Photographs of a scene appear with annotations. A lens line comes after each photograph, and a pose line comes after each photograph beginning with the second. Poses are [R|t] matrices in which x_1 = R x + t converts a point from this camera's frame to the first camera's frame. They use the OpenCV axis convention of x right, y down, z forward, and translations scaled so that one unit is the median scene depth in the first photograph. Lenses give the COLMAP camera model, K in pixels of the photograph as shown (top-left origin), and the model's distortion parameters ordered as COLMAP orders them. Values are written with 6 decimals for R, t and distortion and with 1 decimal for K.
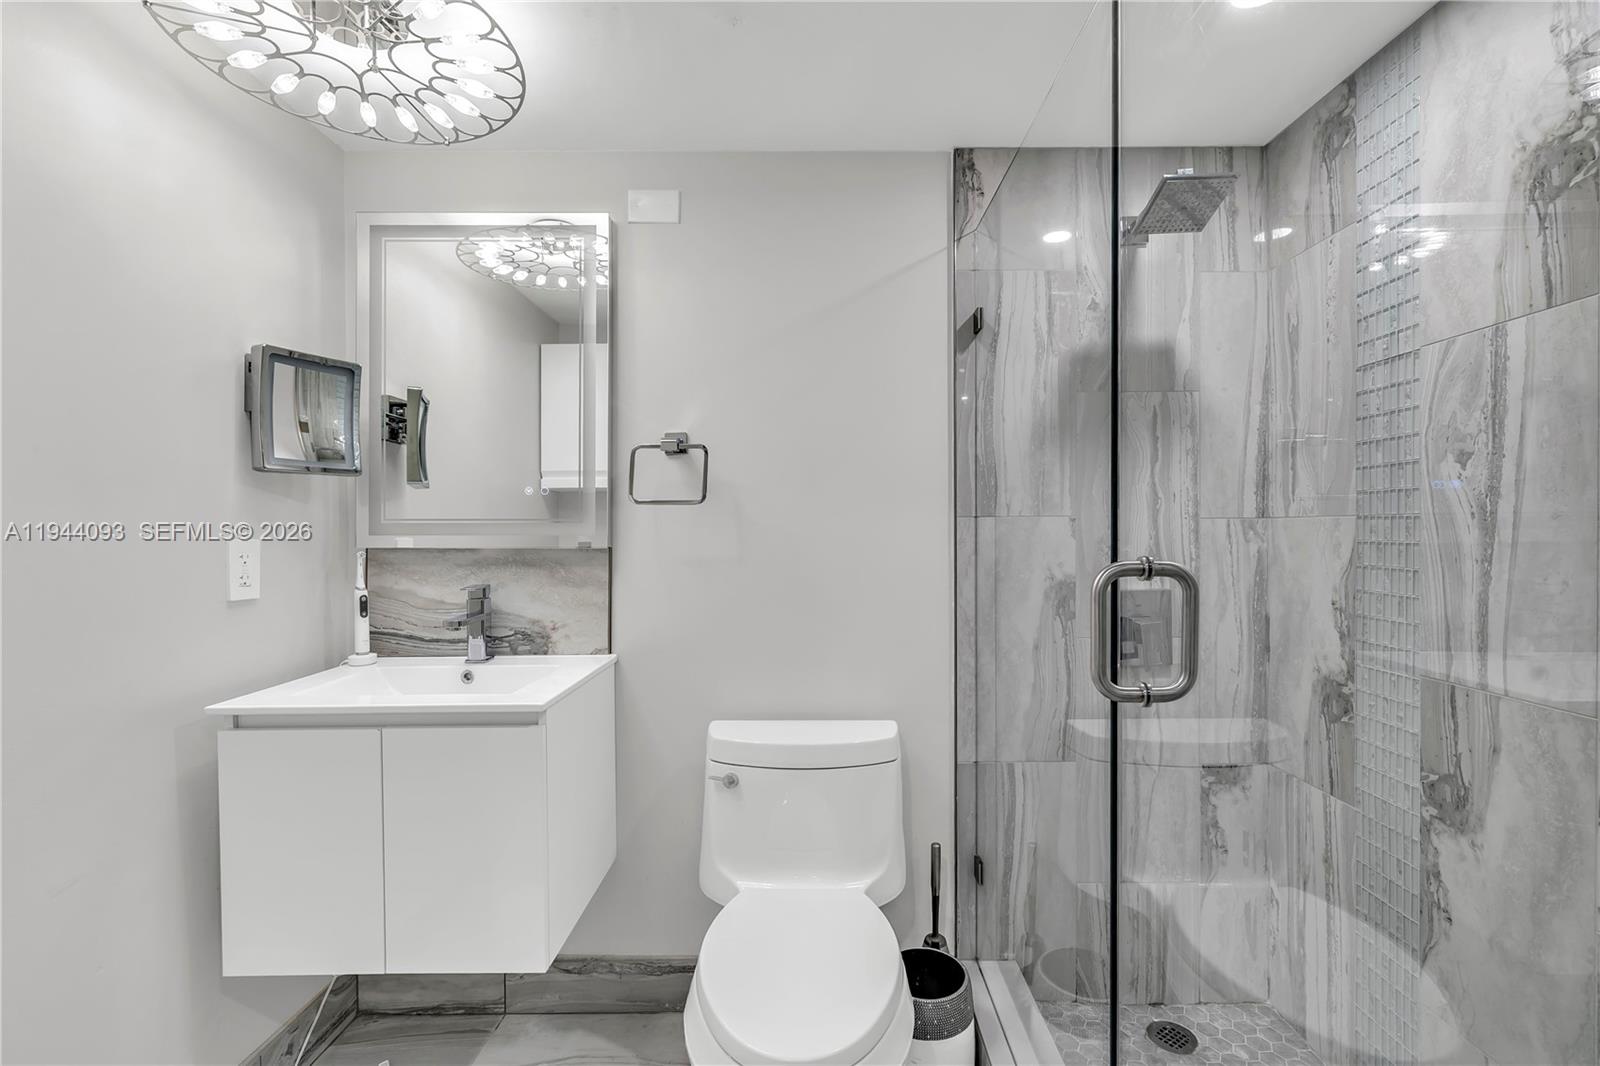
lens RADIAL K [[712.0, 0, 816.4], [0, 712.0, 530.7], [0, 0, 1]] dist [-0.004069, 0.000584]
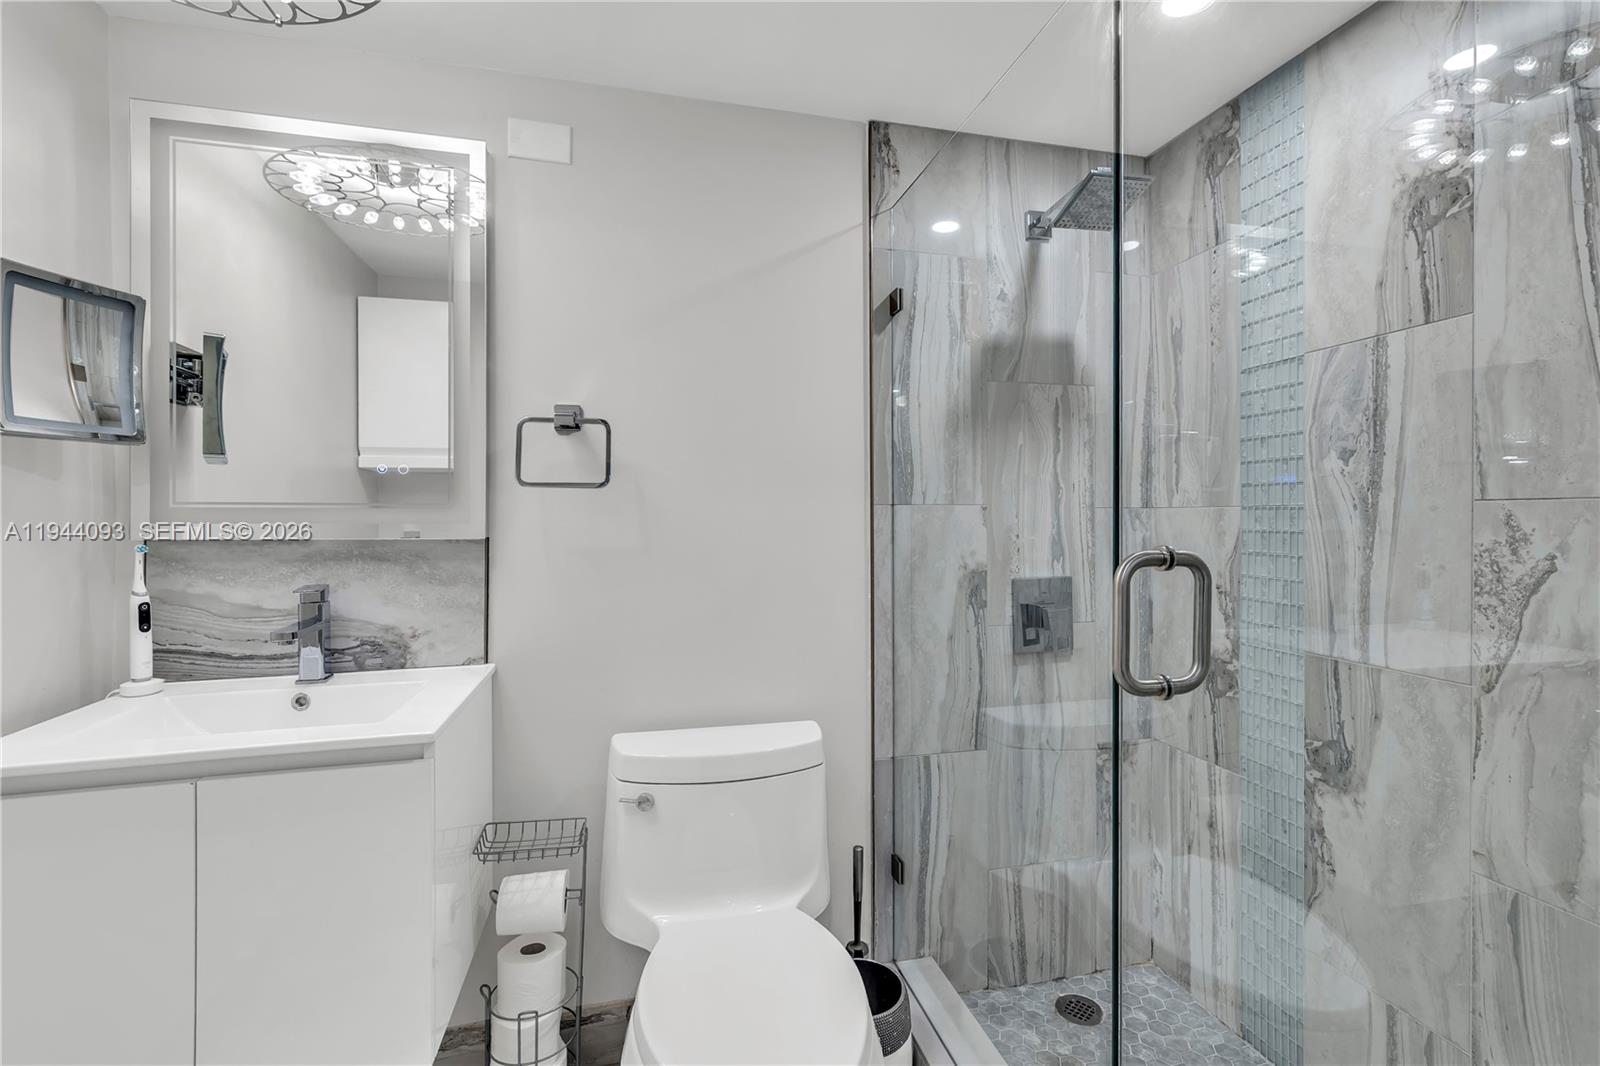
lens RADIAL K [[712.0, 0, 796.4], [0, 712.0, 521.1], [0, 0, 1]] dist [-0.004069, 0.000584]
pose [[0.970919, 0.001240, 0.239404, -0.139891], [-0.002386, 0.999987, 0.004495, -0.001410], [-0.239396, -0.004935, 0.970910, 0.094416]]
